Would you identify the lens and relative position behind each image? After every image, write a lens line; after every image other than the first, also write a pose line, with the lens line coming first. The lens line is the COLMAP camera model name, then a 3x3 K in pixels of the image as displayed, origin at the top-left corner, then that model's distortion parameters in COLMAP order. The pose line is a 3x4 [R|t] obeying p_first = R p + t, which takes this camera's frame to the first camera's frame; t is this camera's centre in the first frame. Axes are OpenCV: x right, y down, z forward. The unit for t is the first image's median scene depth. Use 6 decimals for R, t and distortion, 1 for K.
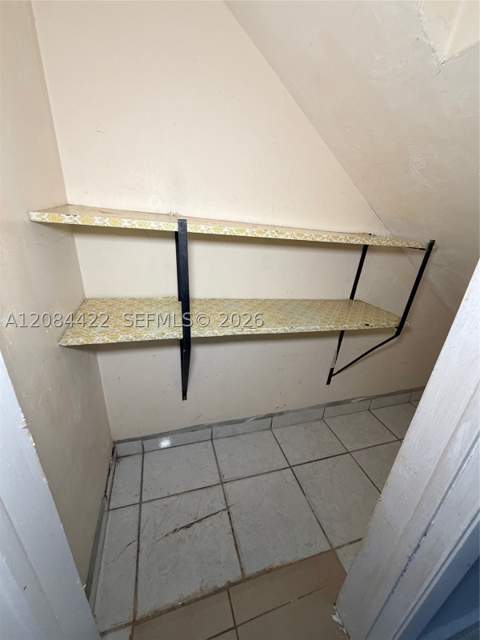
lens RADIAL K [[255.1, 0, 240.0], [0, 255.1, 320.0], [0, 0, 1]] dist [0.001893, -0.000352]
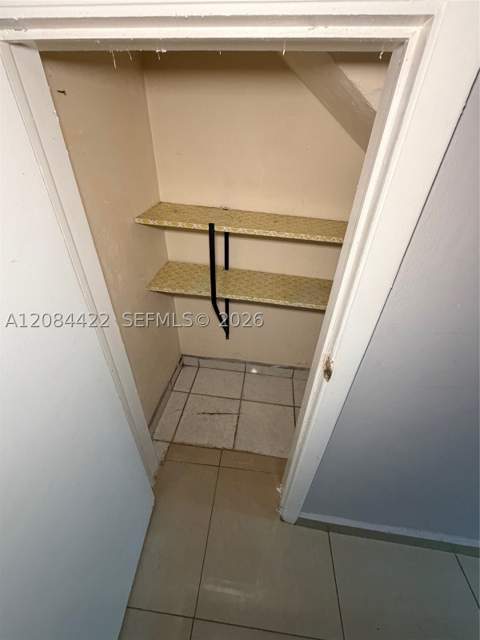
lens RADIAL K [[255.1, 0, 240.0], [0, 255.1, 320.0], [0, 0, 1]] dist [0.001893, -0.000352]
pose [[0.914833, 0.197689, -0.352137, 0.394716], [-0.132451, 0.970634, 0.200812, -0.099536], [0.381495, -0.137068, 0.914152, -0.297465]]
